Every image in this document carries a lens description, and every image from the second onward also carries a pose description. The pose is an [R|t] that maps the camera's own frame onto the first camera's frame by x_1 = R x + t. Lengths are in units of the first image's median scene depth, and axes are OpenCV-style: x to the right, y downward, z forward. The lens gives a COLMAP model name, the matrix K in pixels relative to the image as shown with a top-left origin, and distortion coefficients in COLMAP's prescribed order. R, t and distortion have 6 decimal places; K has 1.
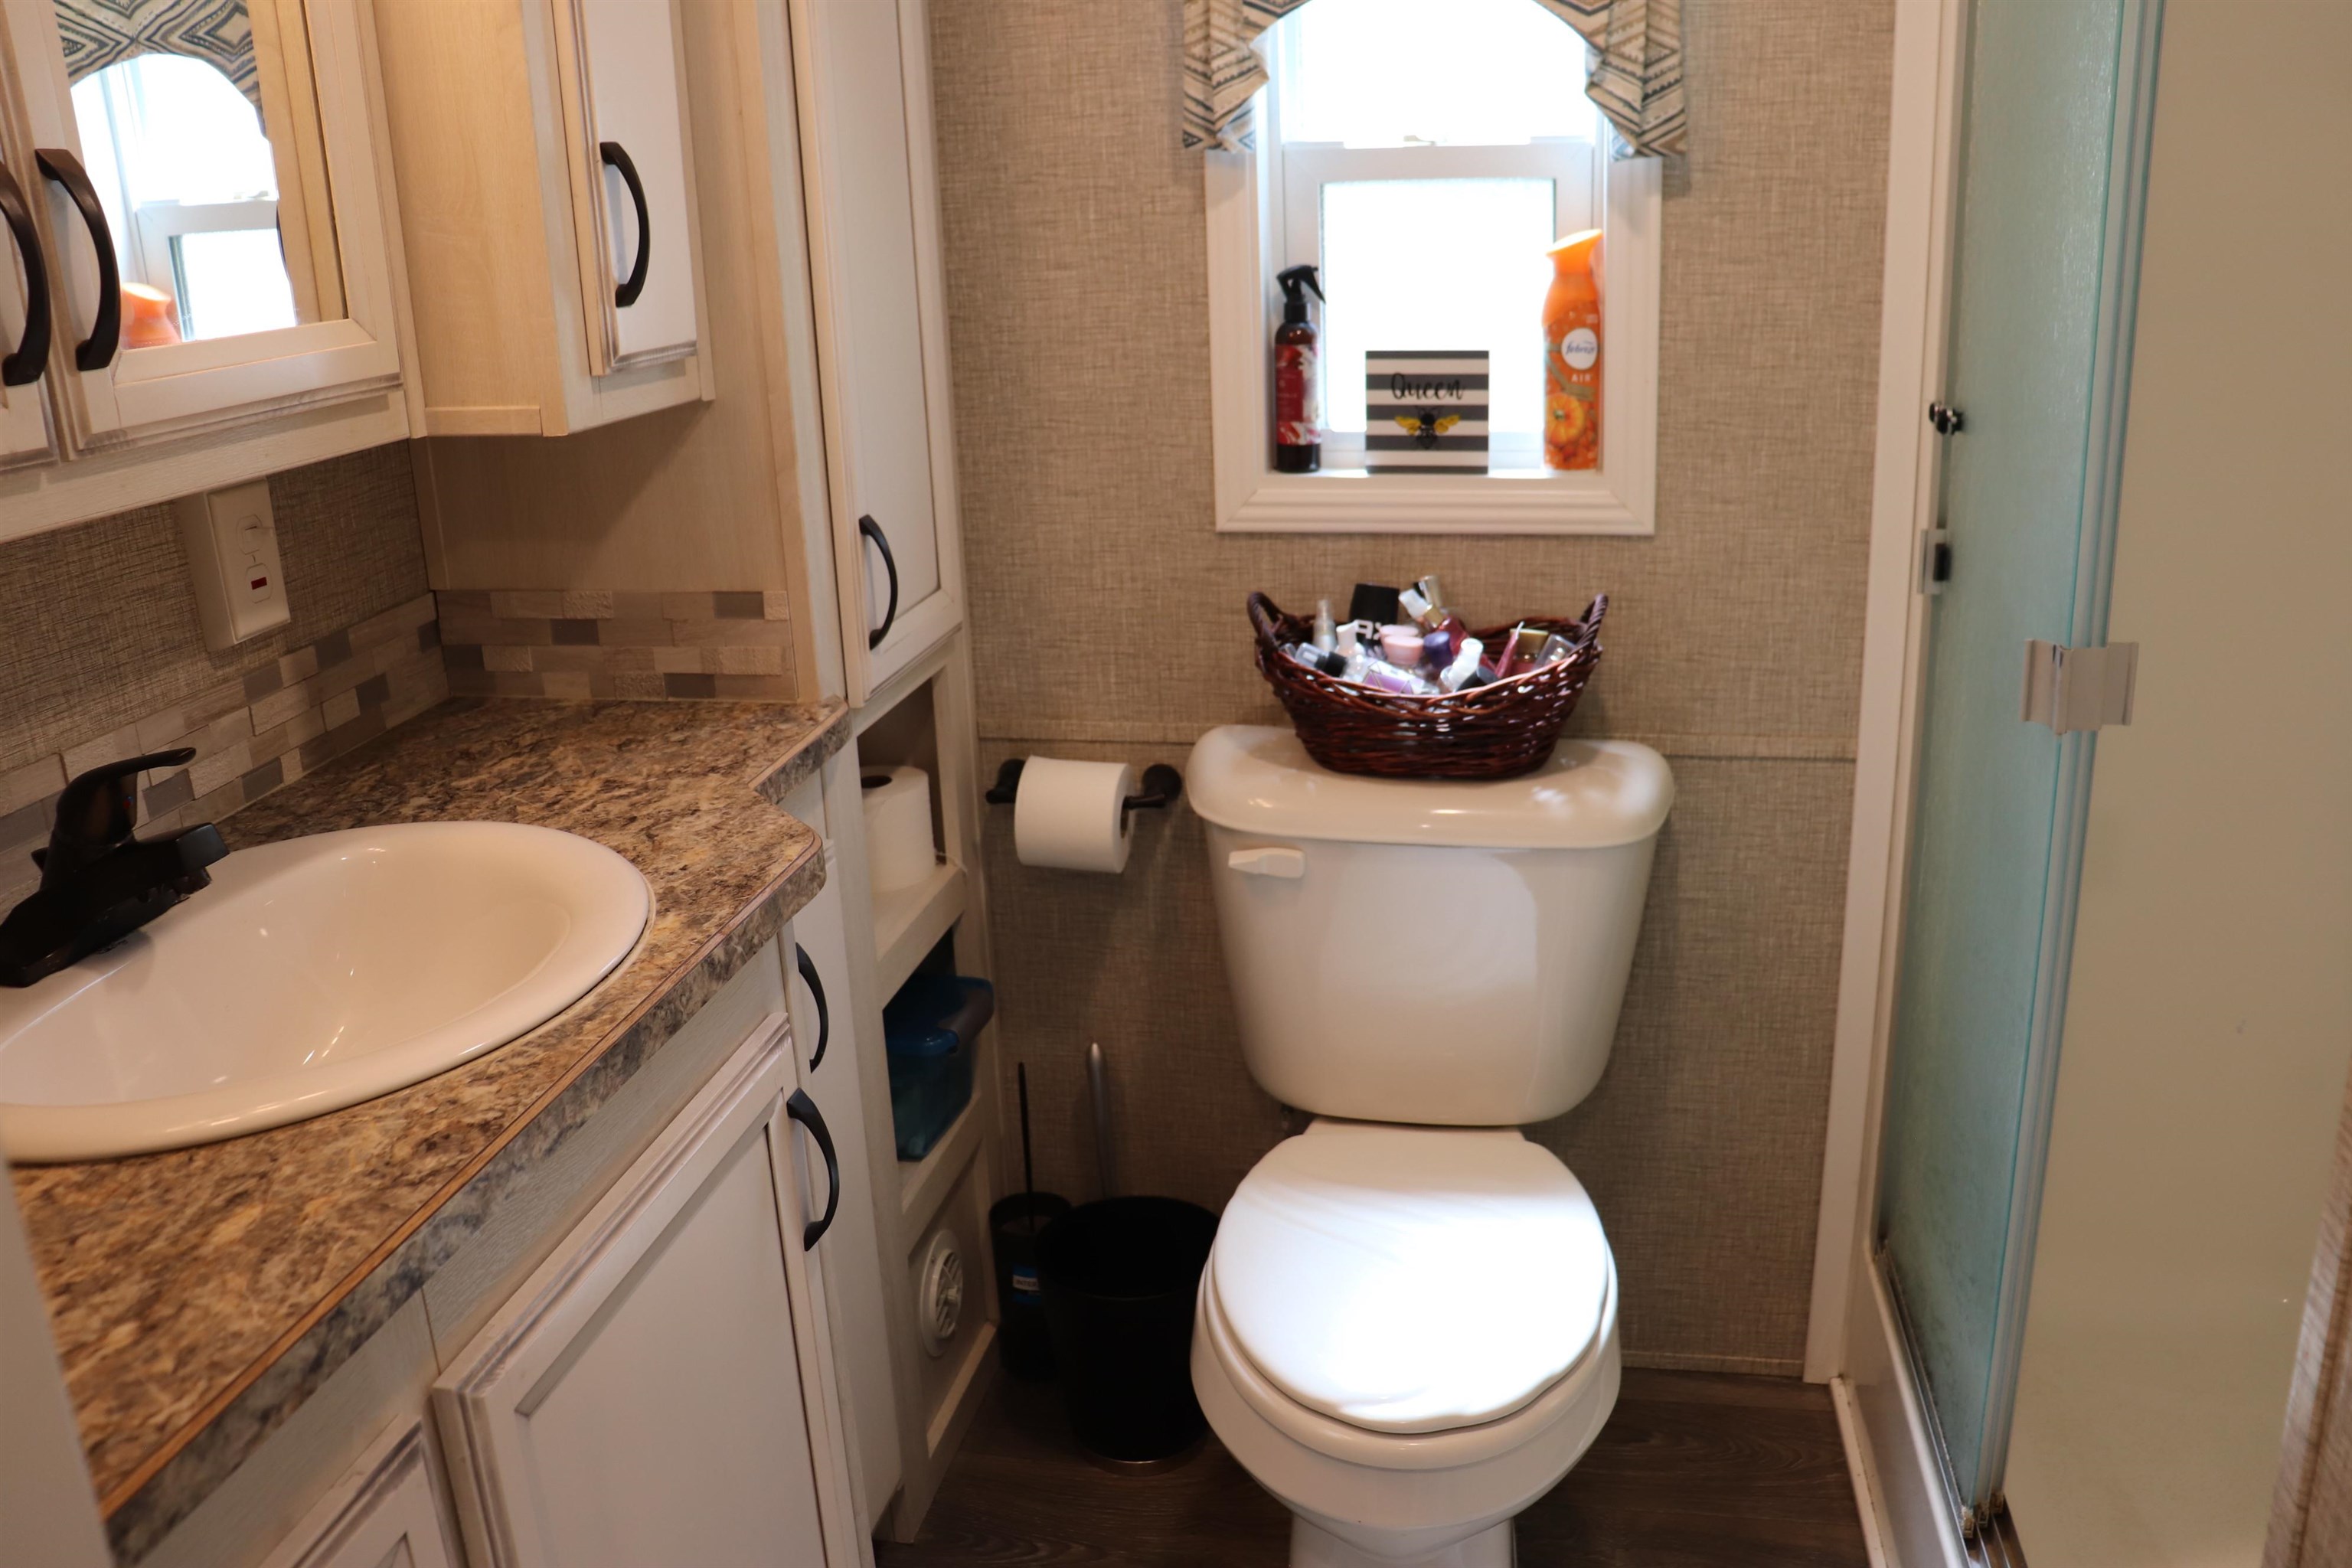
lens RADIAL K [[1940.2, 0, 1187.8], [0, 1940.2, 786.7], [0, 0, 1]] dist [-0.175473, 0.161679]
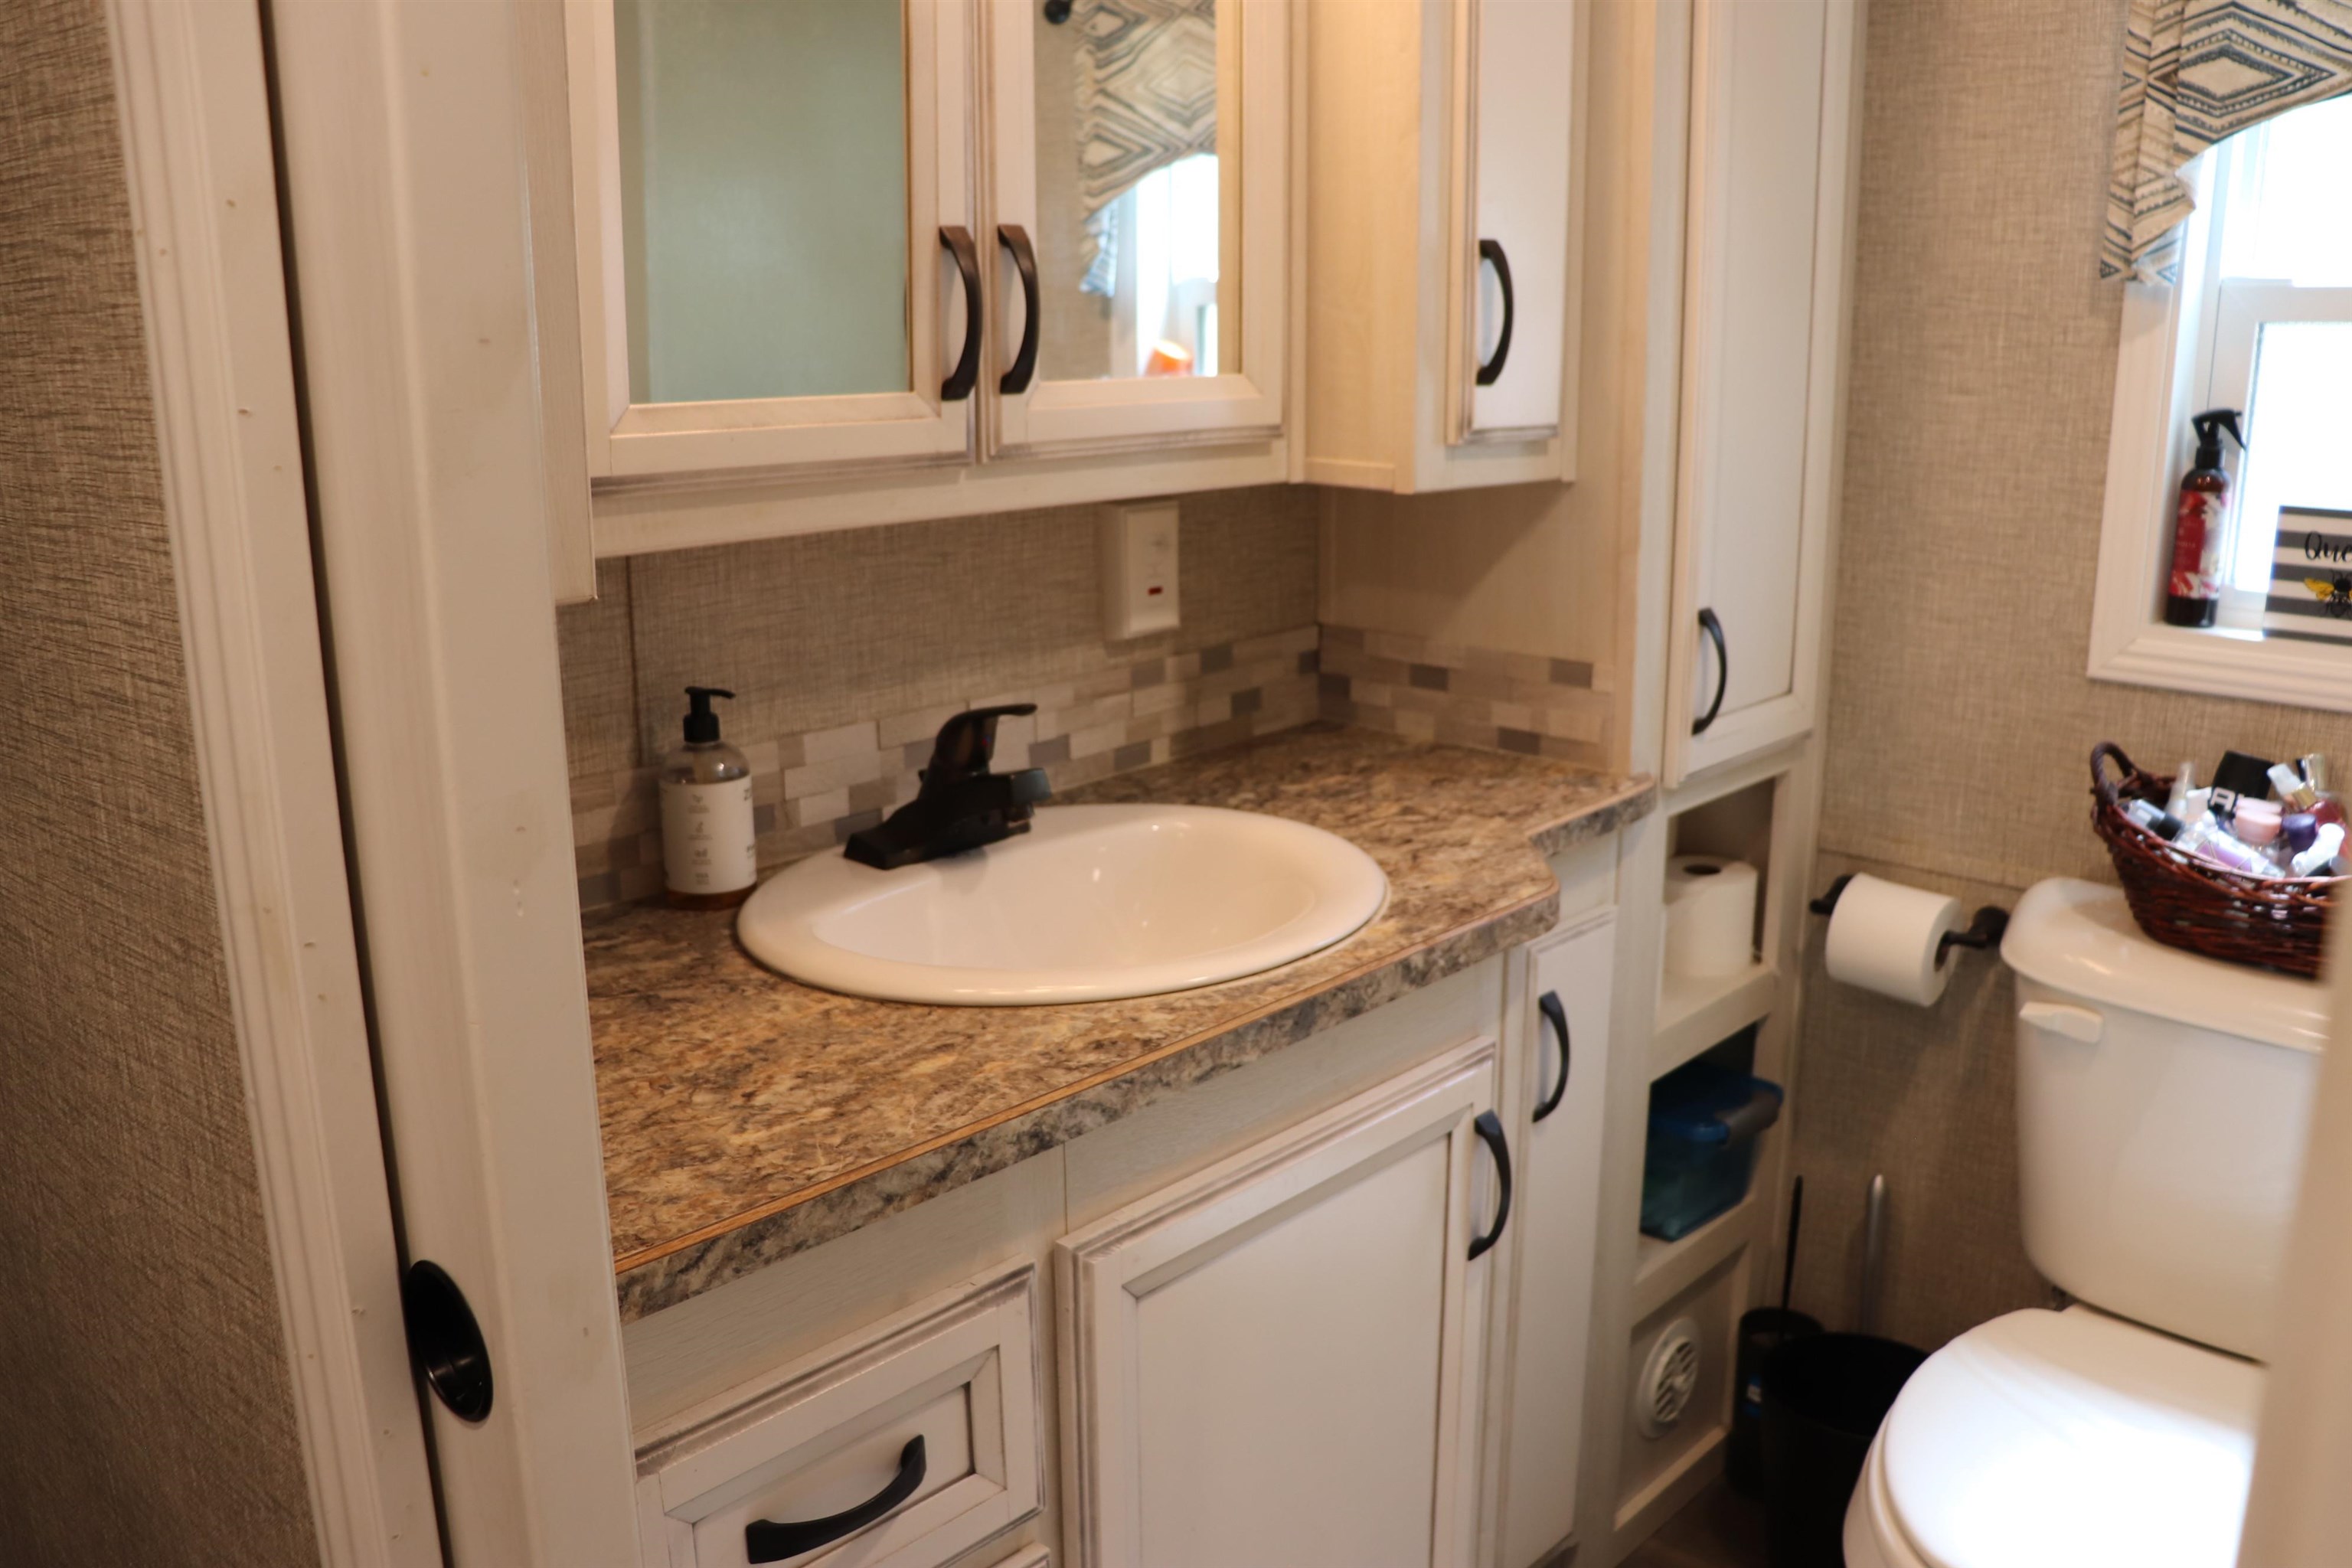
lens RADIAL K [[1928.9, 0, 1179.3], [0, 1928.9, 806.2], [0, 0, 1]] dist [-0.174617, 0.145667]
pose [[0.848170, 0.163992, -0.503701, 0.126472], [-0.187596, 0.982238, 0.003902, 0.014488], [0.495394, 0.091183, 0.863869, -0.023580]]
